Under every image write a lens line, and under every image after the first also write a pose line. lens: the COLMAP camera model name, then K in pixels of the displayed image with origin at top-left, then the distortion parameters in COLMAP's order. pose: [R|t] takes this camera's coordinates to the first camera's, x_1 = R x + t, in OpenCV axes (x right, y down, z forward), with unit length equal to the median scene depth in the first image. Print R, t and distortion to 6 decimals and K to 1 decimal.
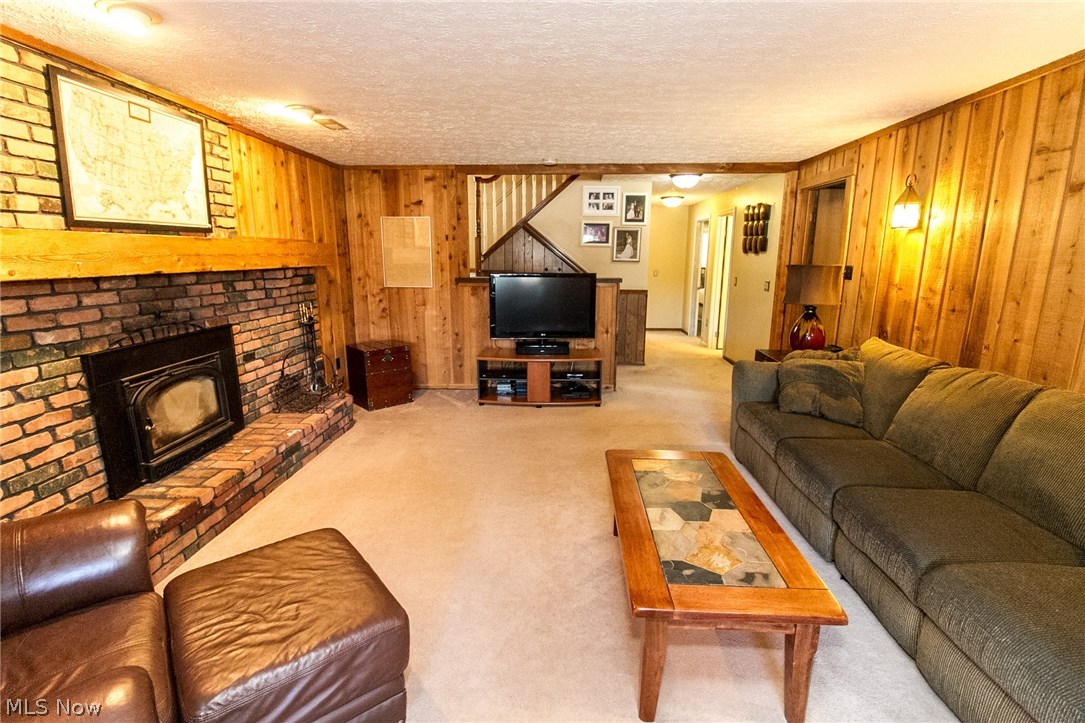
lens RADIAL K [[503.3, 0, 541.5], [0, 503.3, 361.3], [0, 0, 1]] dist [-0.004773, -0.009233]
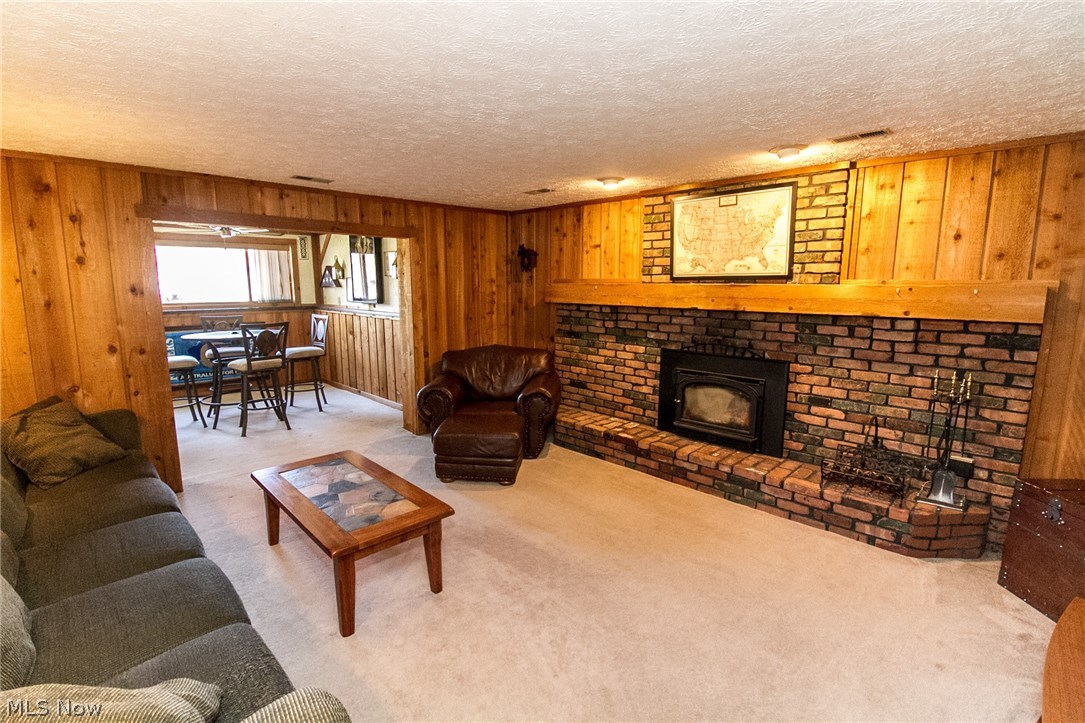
lens RADIAL K [[503.3, 0, 537.6], [0, 503.3, 361.5], [0, 0, 1]] dist [-0.004773, -0.009233]
pose [[-0.683060, 0.110705, -0.721923, 0.663576], [-0.153311, 0.944690, 0.289925, -0.377055], [0.714090, 0.308715, -0.628308, 1.594704]]
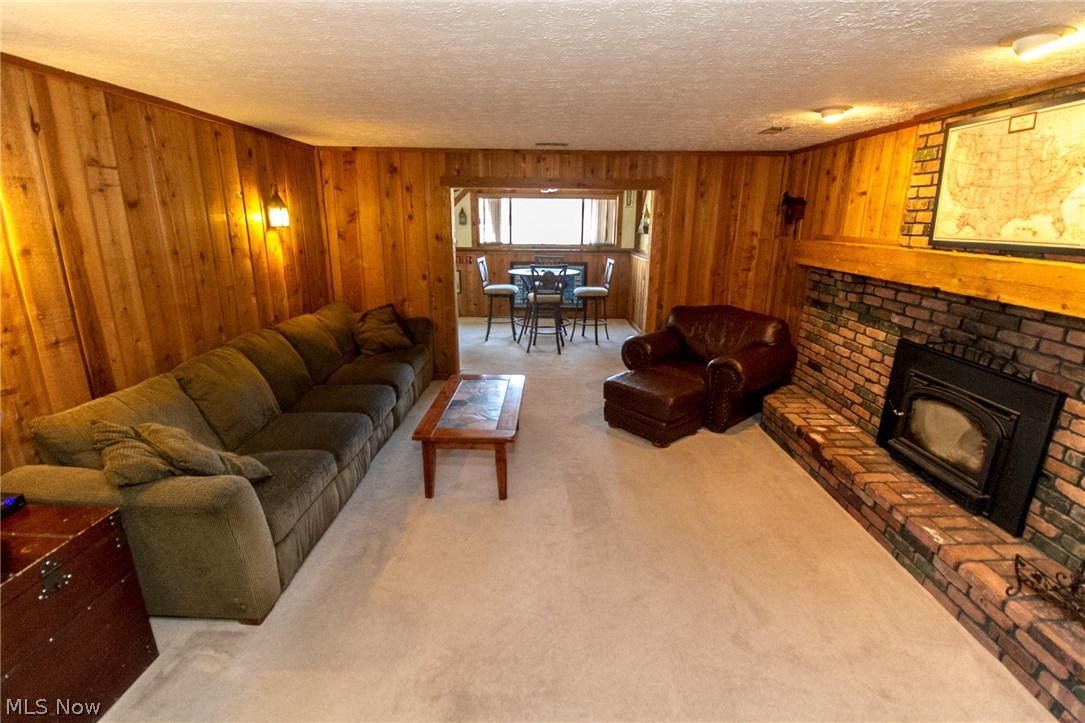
lens RADIAL K [[503.3, 0, 537.9], [0, 503.3, 361.6], [0, 0, 1]] dist [-0.004773, -0.009233]
pose [[-0.999375, -0.001760, -0.035311, 0.111727], [-0.018033, 0.884441, 0.466303, -0.494395], [0.030409, 0.466649, -0.883920, 1.888308]]
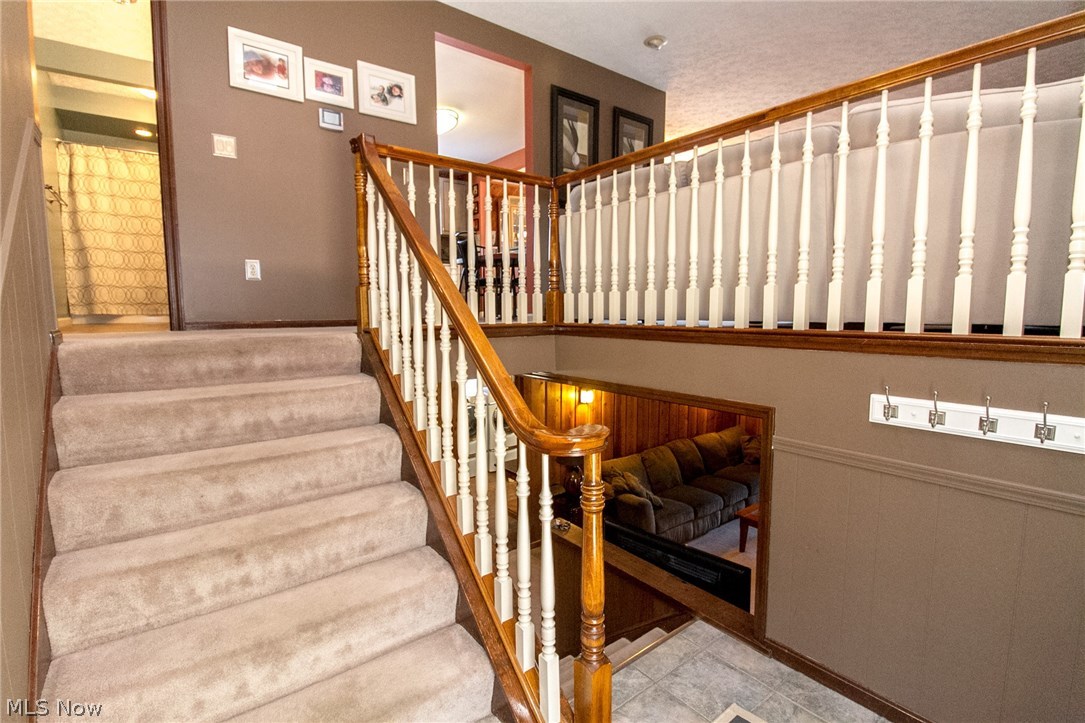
lens RADIAL K [[503.3, 0, 540.6], [0, 503.3, 361.5], [0, 0, 1]] dist [-0.004773, -0.009233]
pose [[-0.648653, -0.082430, 0.756607, -0.686748], [0.158922, 0.957534, 0.240566, -1.087879], [-0.744307, 0.276286, -0.608008, 2.708472]]
